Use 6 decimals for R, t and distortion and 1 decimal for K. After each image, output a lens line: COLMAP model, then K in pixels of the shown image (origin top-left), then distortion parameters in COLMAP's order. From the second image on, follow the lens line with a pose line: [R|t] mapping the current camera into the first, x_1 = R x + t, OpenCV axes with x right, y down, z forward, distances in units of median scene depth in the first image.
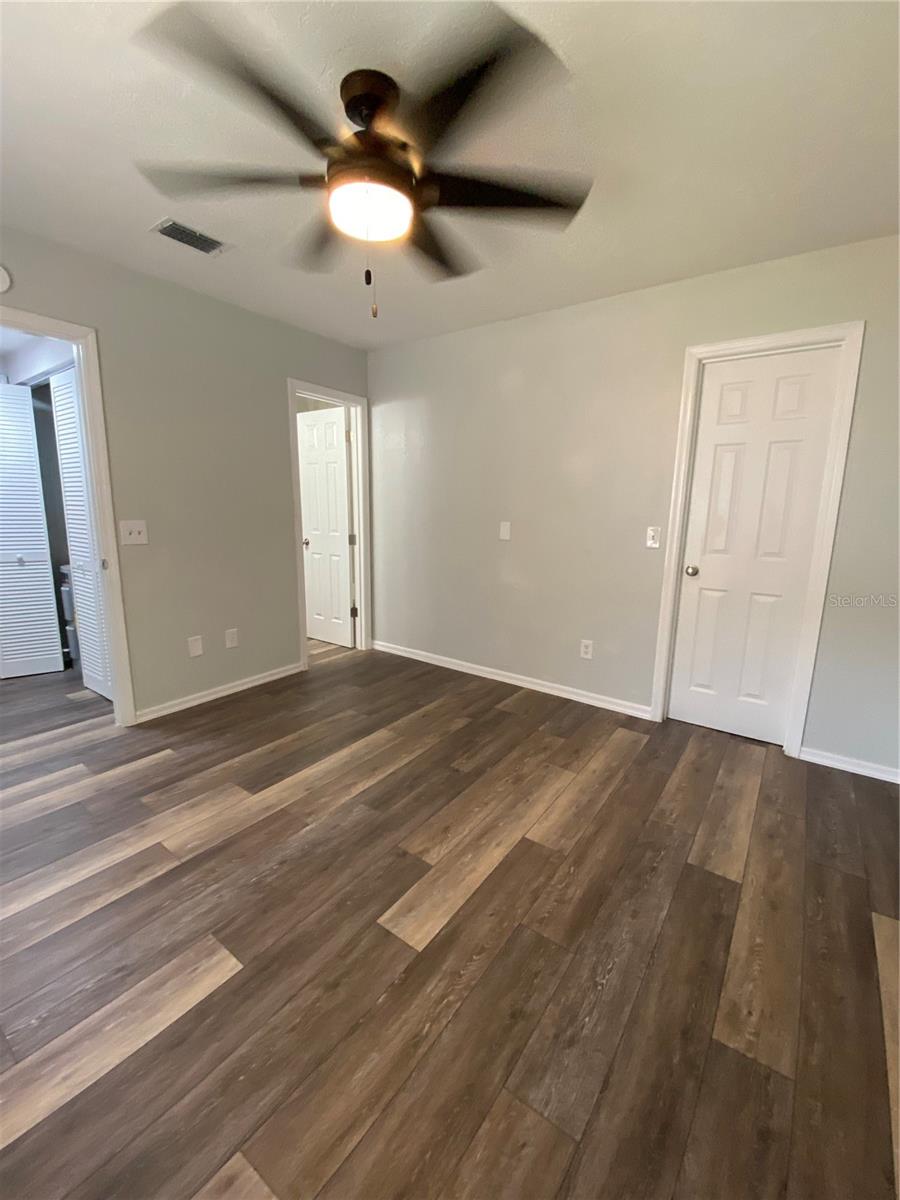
lens RADIAL K [[488.2, 0, 447.5], [0, 488.2, 598.1], [0, 0, 1]] dist [0.012873, -0.015844]
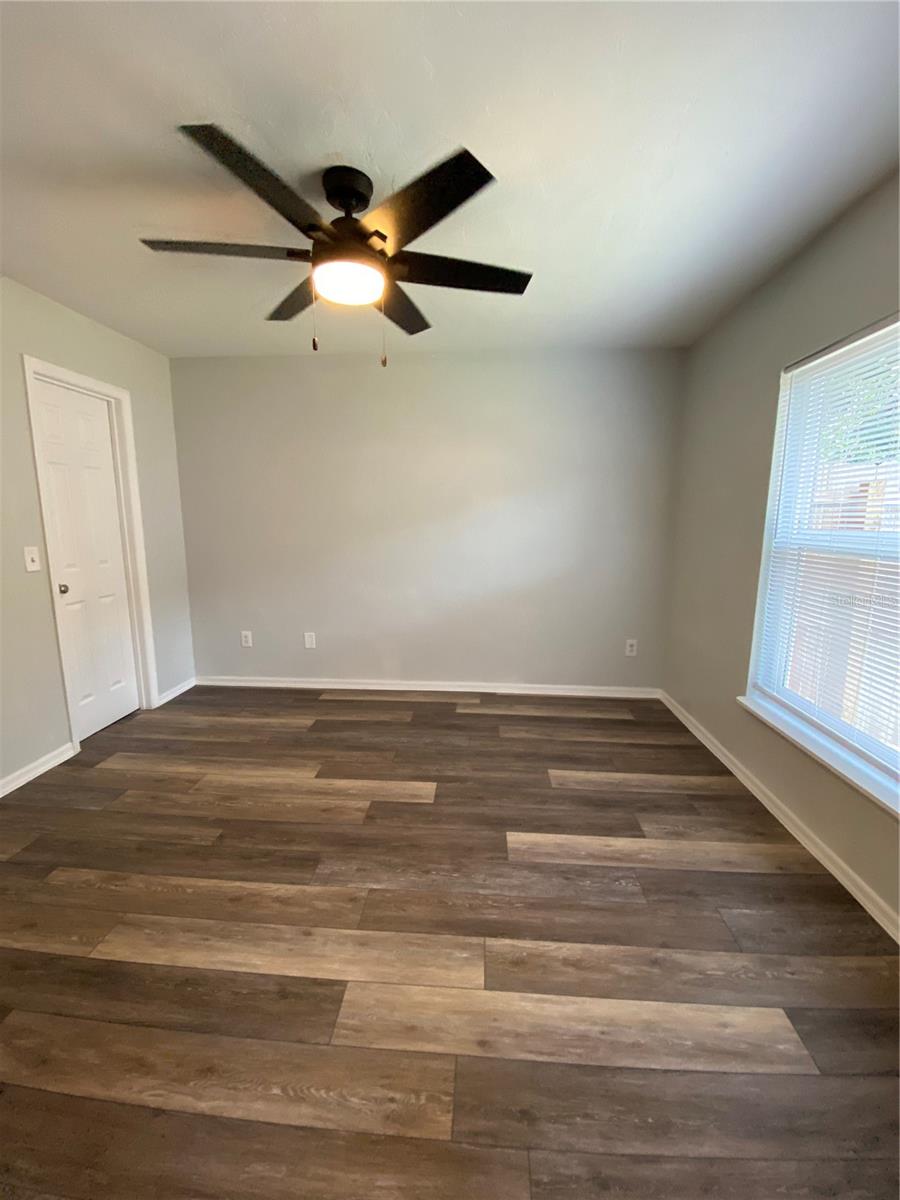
lens RADIAL K [[488.2, 0, 452.8], [0, 488.2, 589.6], [0, 0, 1]] dist [0.012873, -0.015844]
pose [[-0.533468, -0.145679, 0.833181, -0.987759], [0.151081, 0.952802, 0.263329, -0.262783], [-0.832218, 0.266355, -0.486280, 1.113883]]
